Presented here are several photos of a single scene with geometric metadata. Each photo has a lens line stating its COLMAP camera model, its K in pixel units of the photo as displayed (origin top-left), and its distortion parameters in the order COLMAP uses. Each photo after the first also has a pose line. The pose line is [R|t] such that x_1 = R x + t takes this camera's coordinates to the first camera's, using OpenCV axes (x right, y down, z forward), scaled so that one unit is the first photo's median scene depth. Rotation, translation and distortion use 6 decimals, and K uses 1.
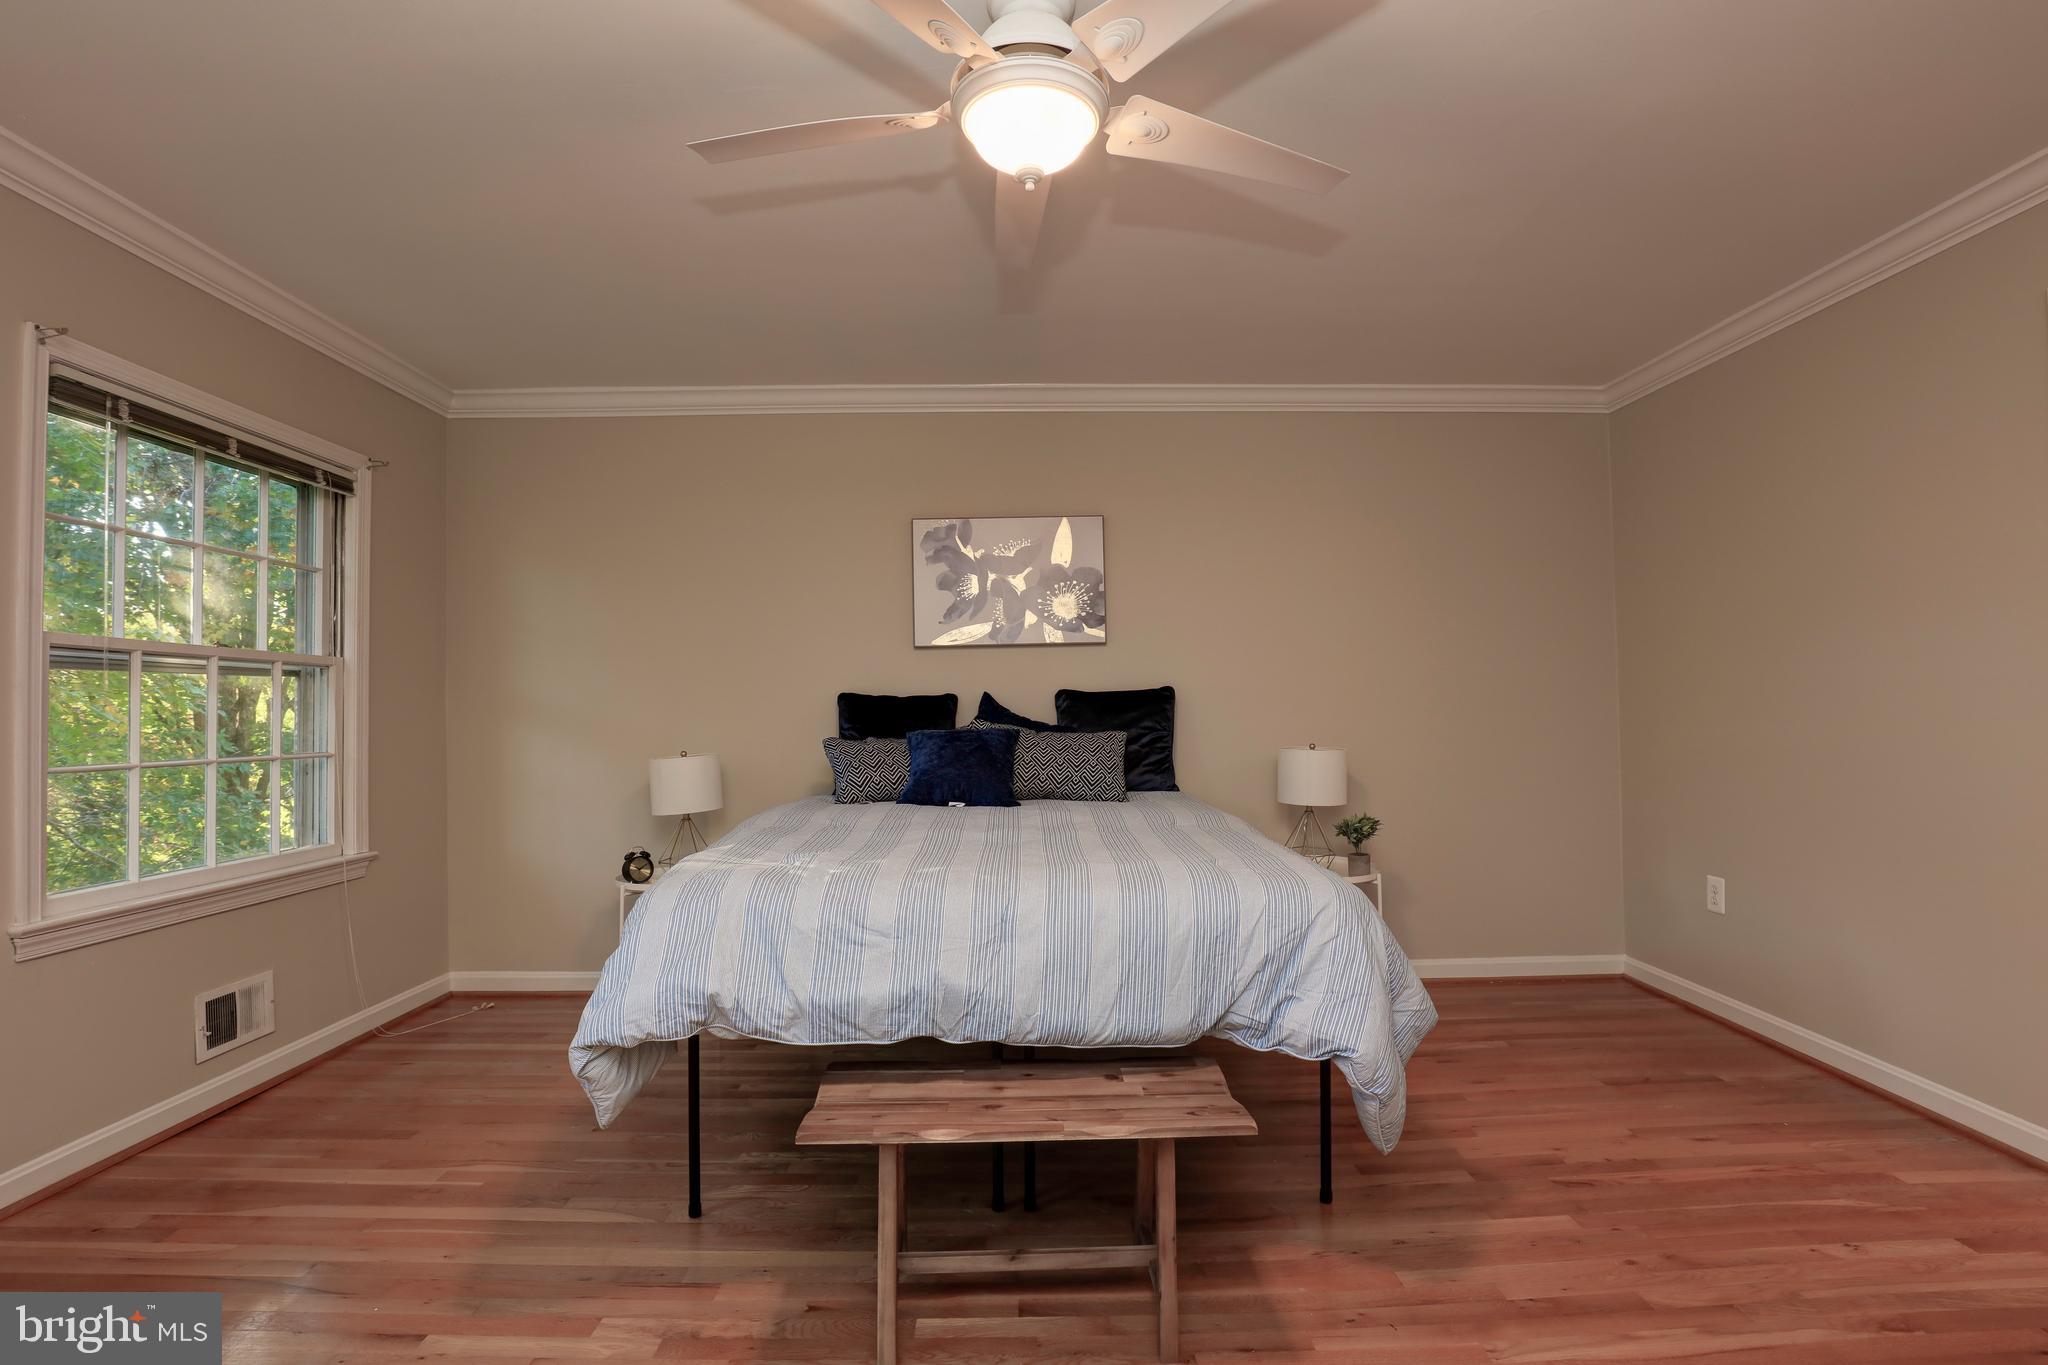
lens RADIAL K [[959.7, 0, 1030.6], [0, 959.7, 672.9], [0, 0, 1]] dist [-0.024911, 0.001367]
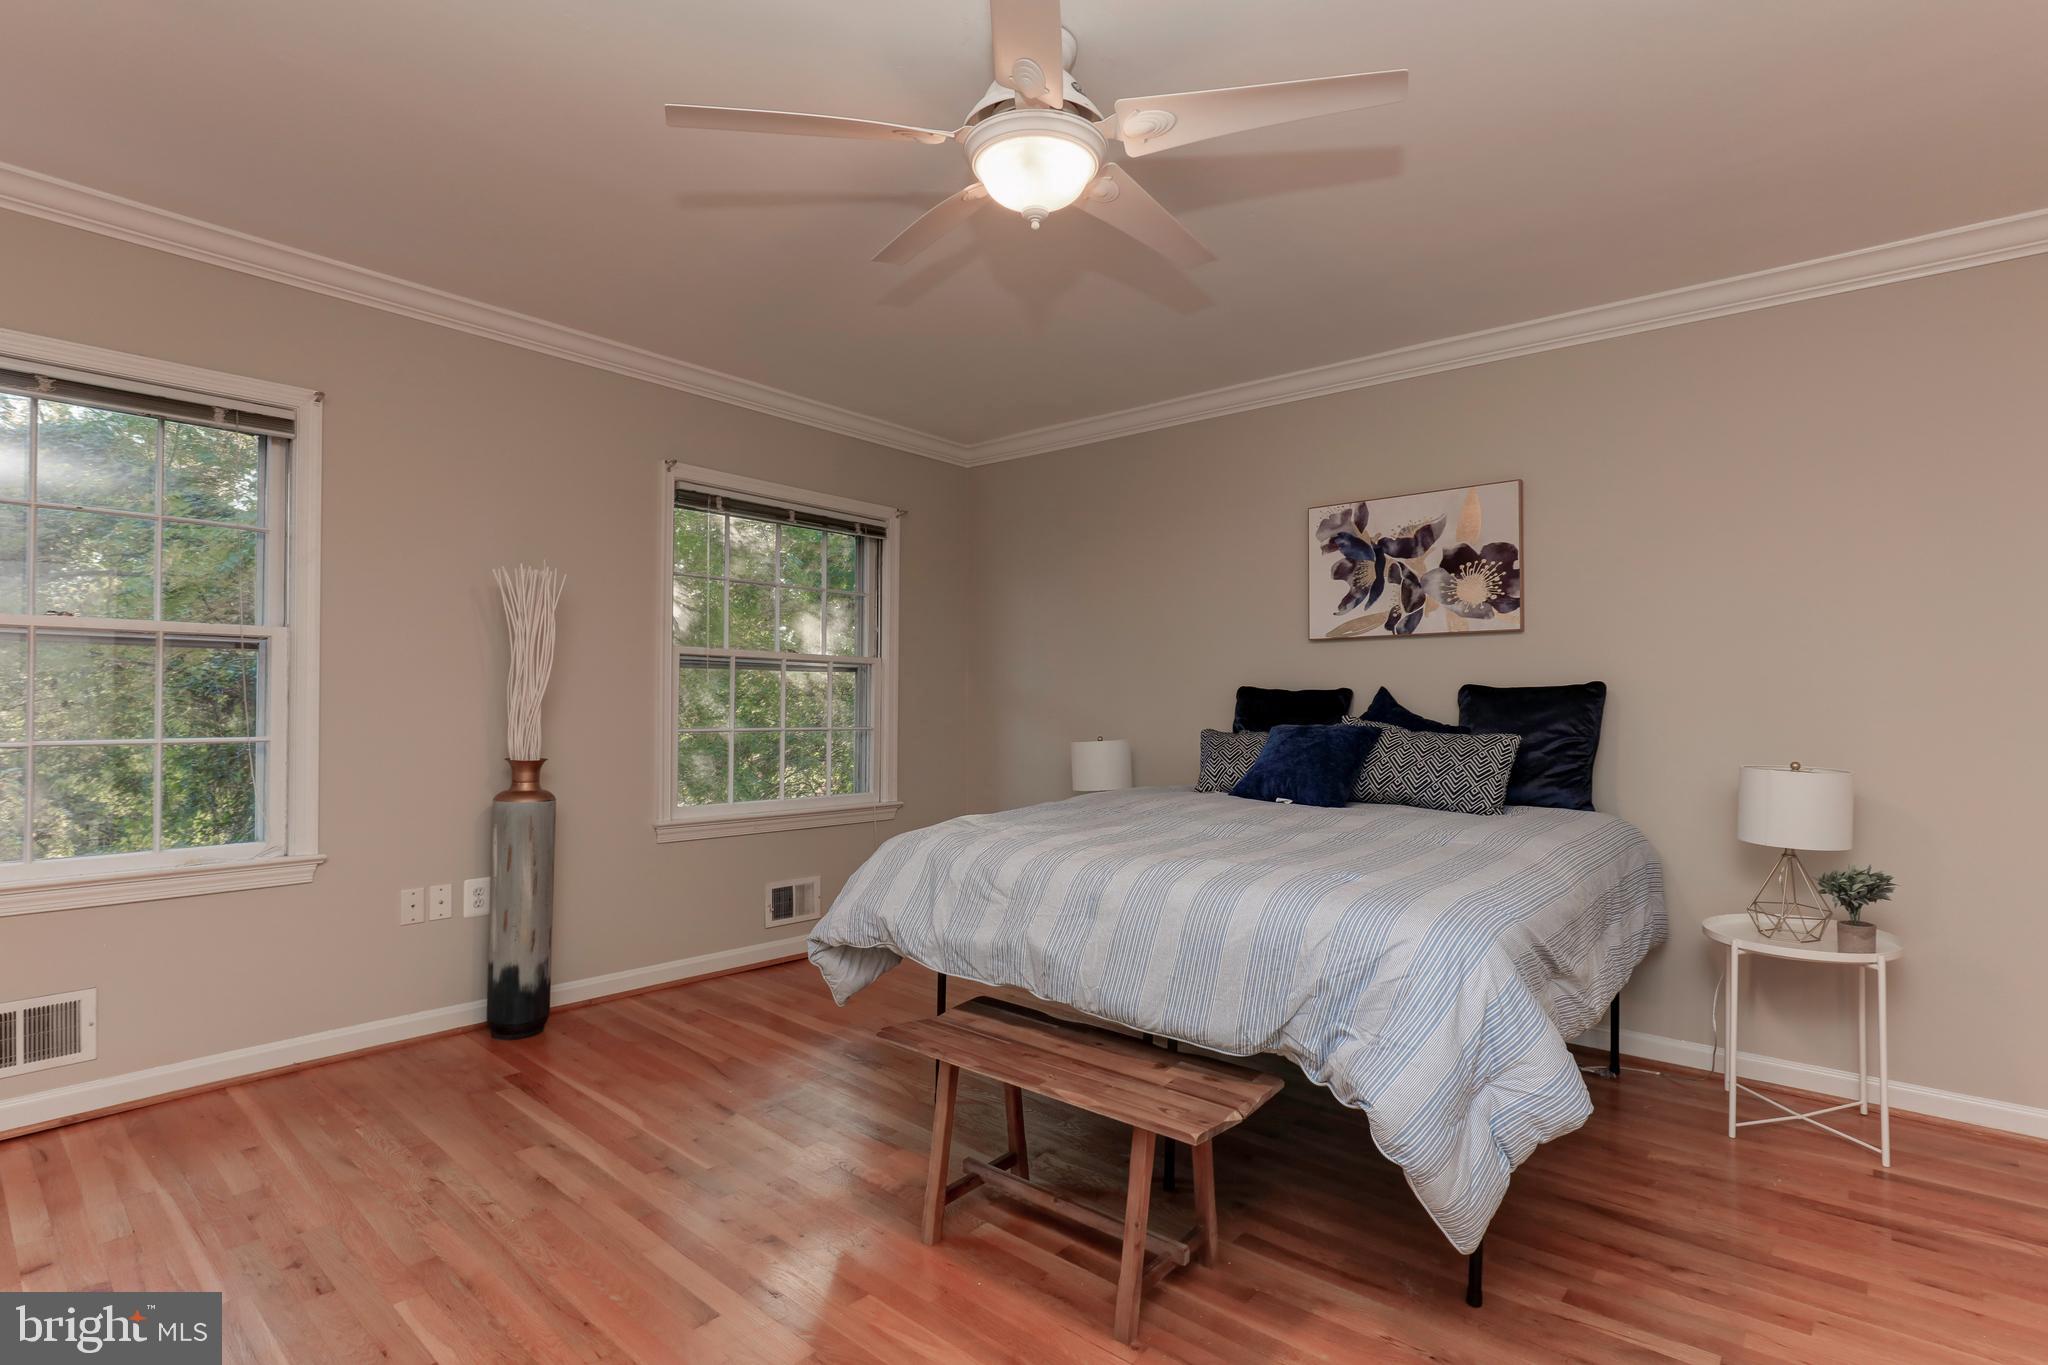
lens RADIAL K [[982.2, 0, 1024.0], [0, 982.2, 682.5], [0, 0, 1]] dist [-0.006812, -0.000080]
pose [[0.752326, 0.004881, -0.658773, 0.367736], [0.006760, 0.999863, 0.015128, -0.001089], [0.658757, -0.015835, 0.752189, 0.069043]]
